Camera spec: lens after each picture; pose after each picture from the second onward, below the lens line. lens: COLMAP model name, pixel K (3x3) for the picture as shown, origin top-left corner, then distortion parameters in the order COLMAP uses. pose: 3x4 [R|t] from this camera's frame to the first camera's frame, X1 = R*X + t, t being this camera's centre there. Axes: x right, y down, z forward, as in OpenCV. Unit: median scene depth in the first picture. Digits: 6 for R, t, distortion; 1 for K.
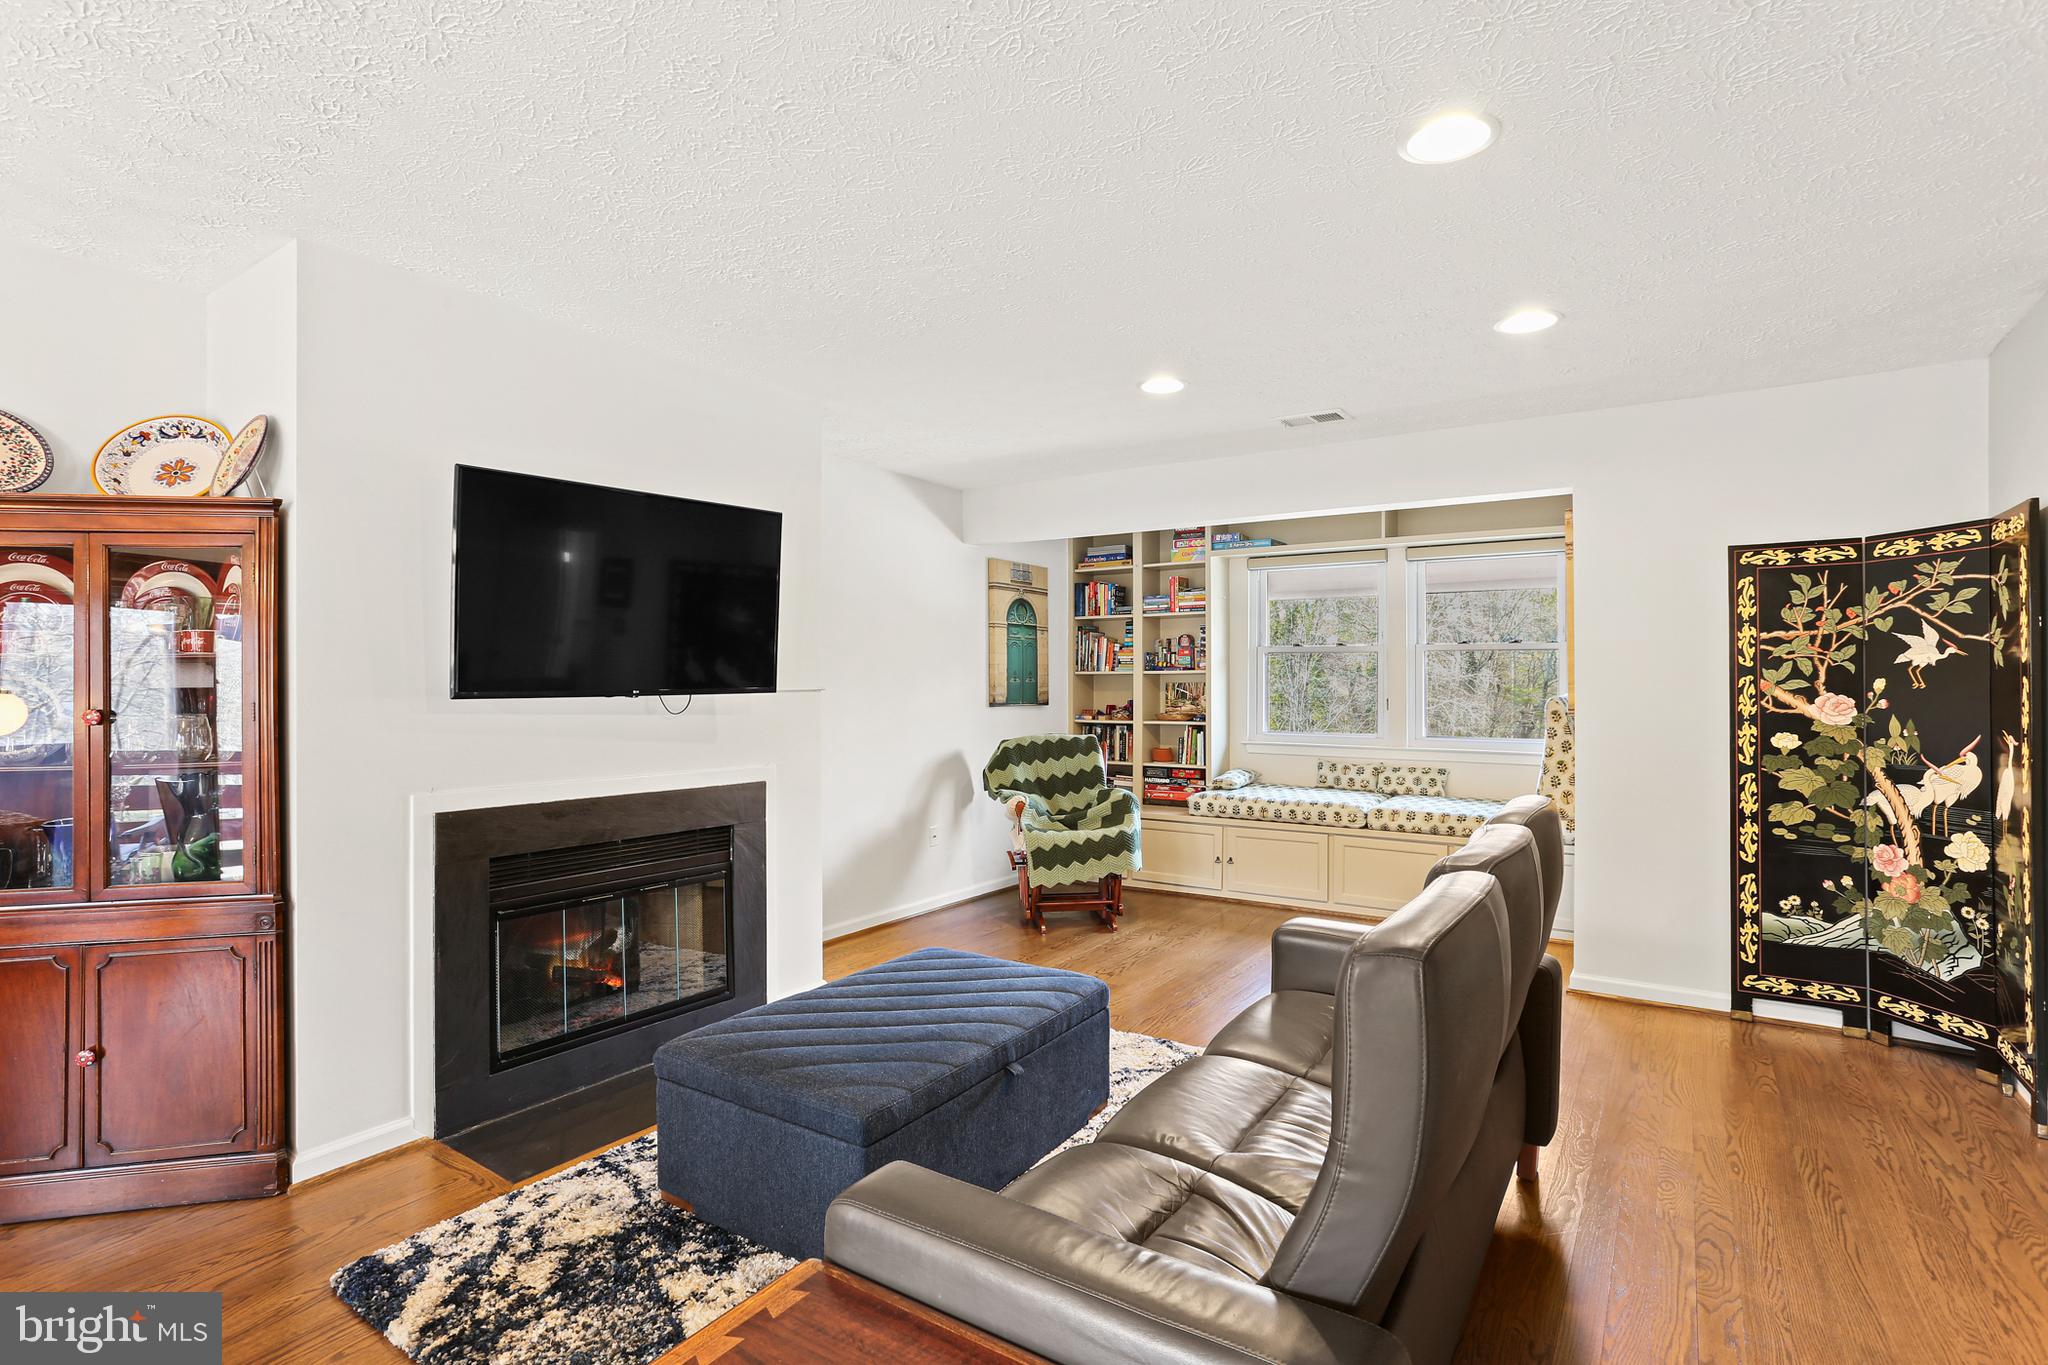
lens RADIAL K [[1003.5, 0, 1023.4], [0, 1003.5, 683.1], [0, 0, 1]] dist [-0.041698, 0.021582]
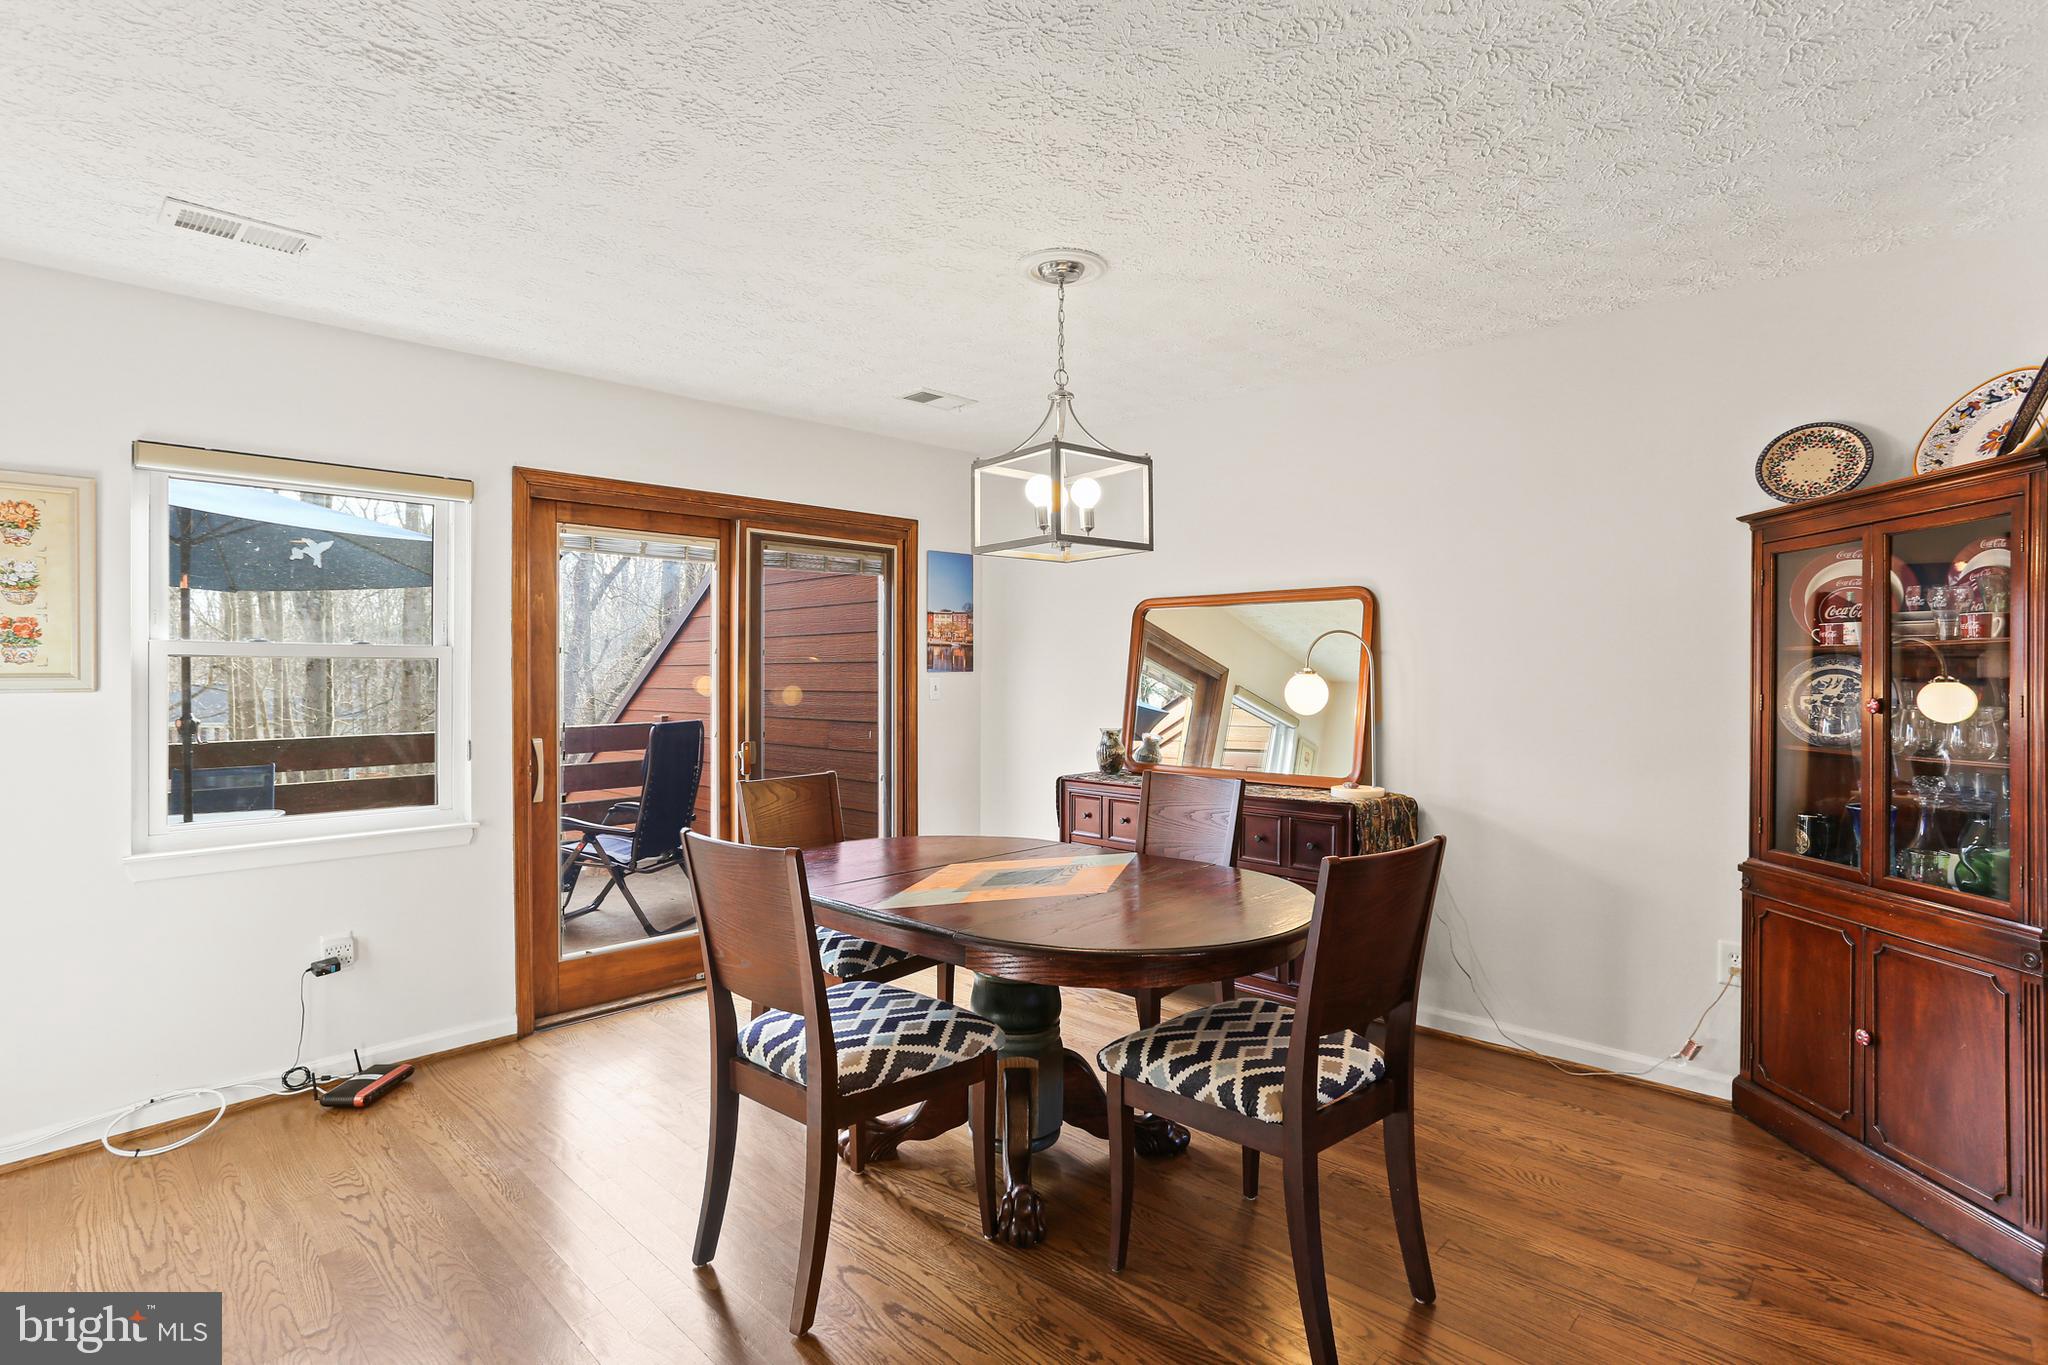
lens RADIAL K [[1003.5, 0, 1016.4], [0, 1003.5, 681.1], [0, 0, 1]] dist [-0.041698, 0.021582]
pose [[-0.206727, 0.008555, -0.978361, 0.151318], [-0.000902, 0.999960, 0.008934, 0.000630], [0.978398, 0.002729, -0.206711, 0.229671]]
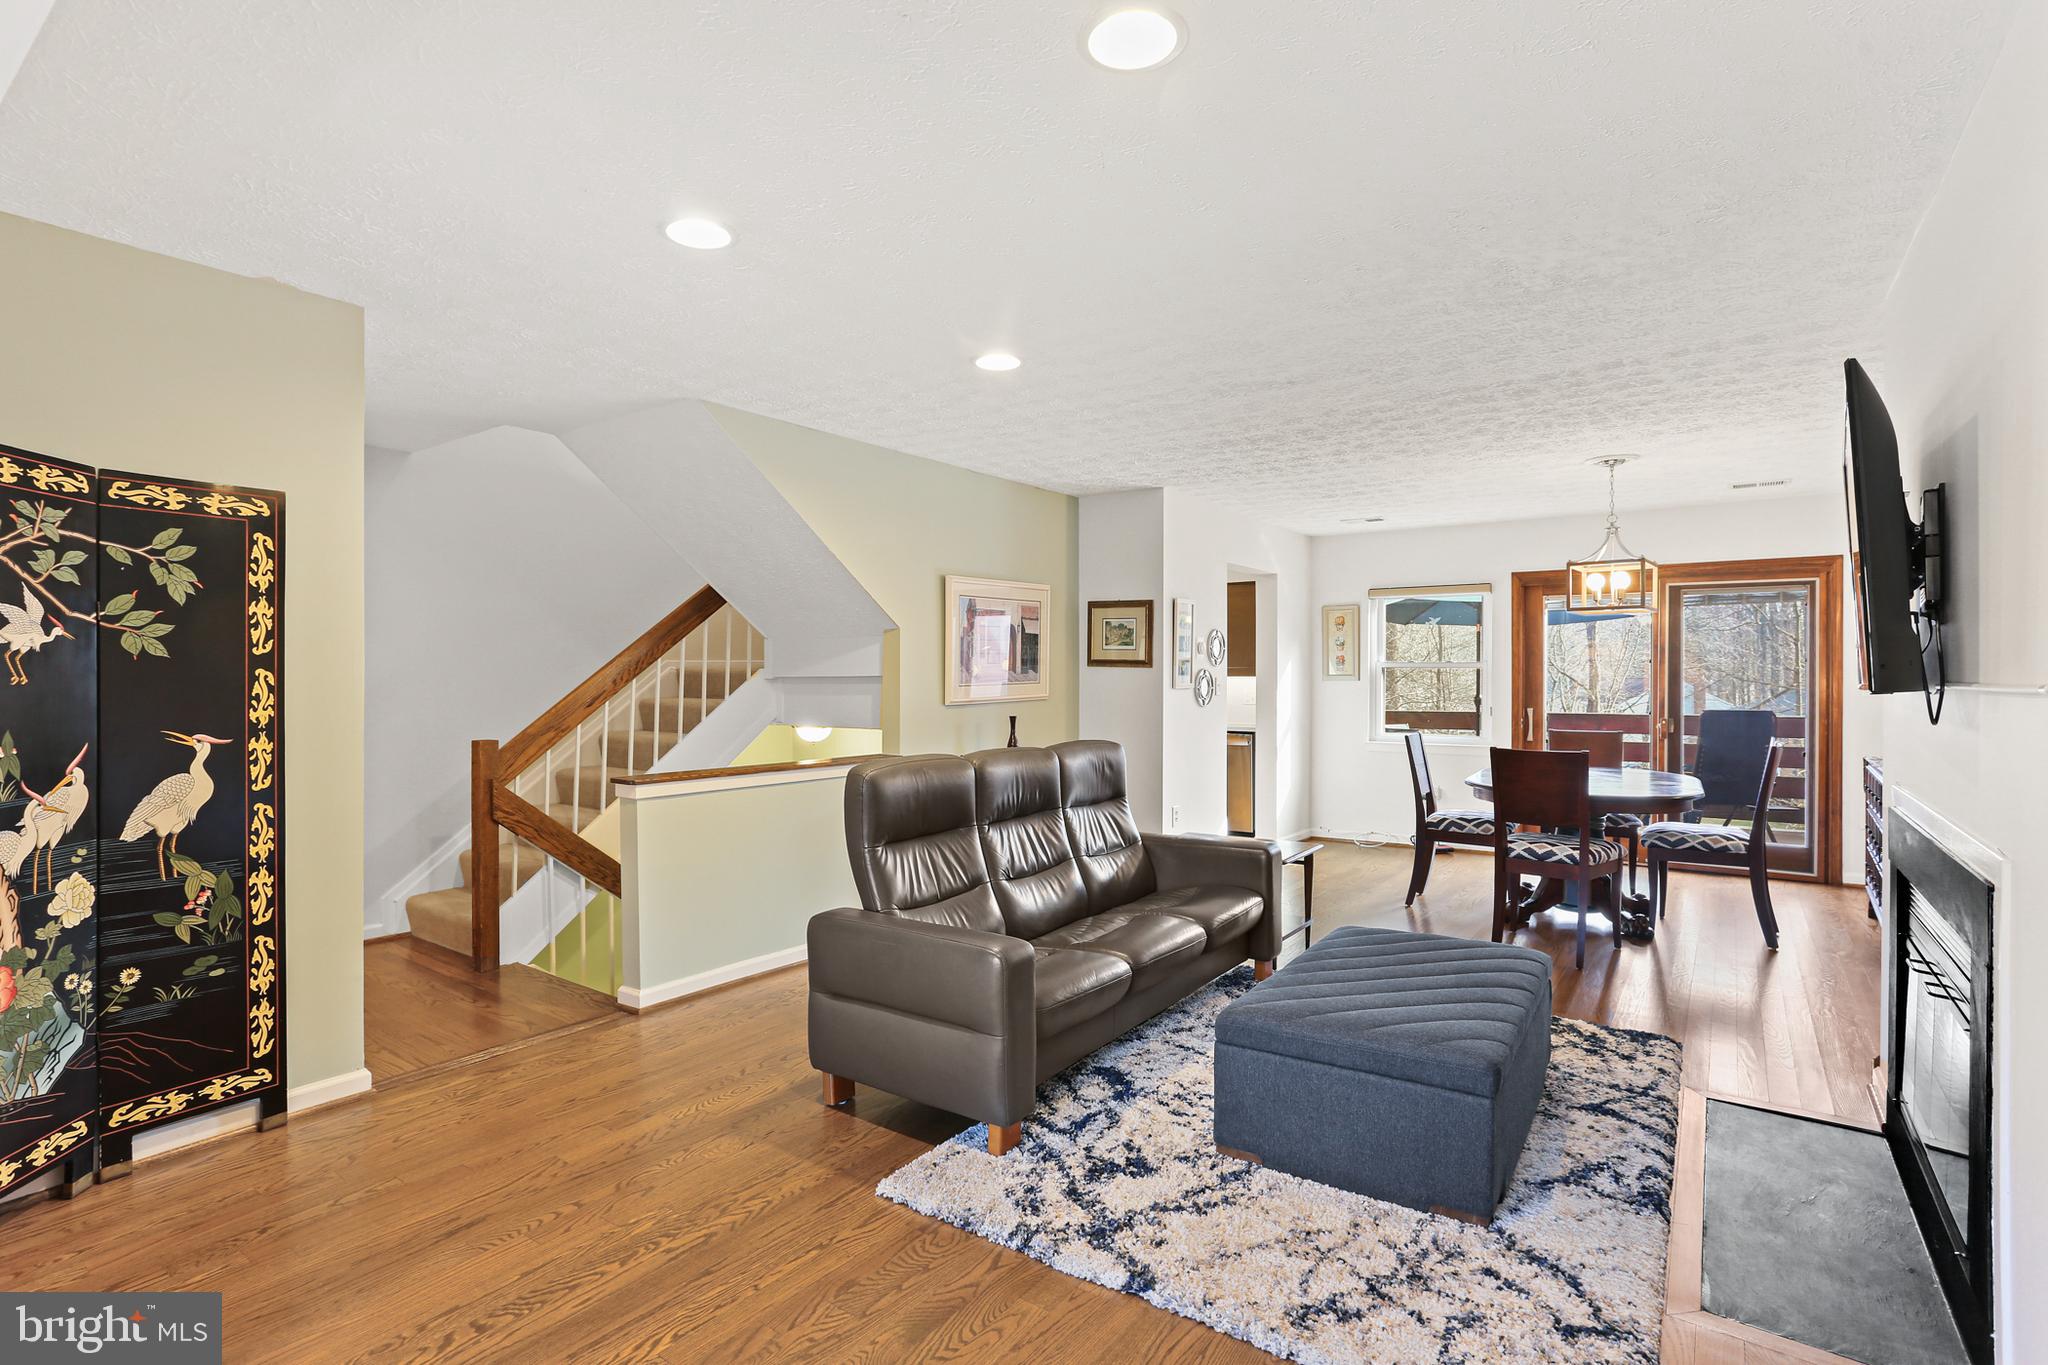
lens RADIAL K [[1003.5, 0, 1018.7], [0, 1003.5, 678.2], [0, 0, 1]] dist [-0.041698, 0.021582]
pose [[-0.999358, -0.000182, 0.035817, 0.207579], [-0.000001, 0.999987, 0.005057, -0.002405], [-0.035818, 0.005054, -0.999346, 1.708390]]
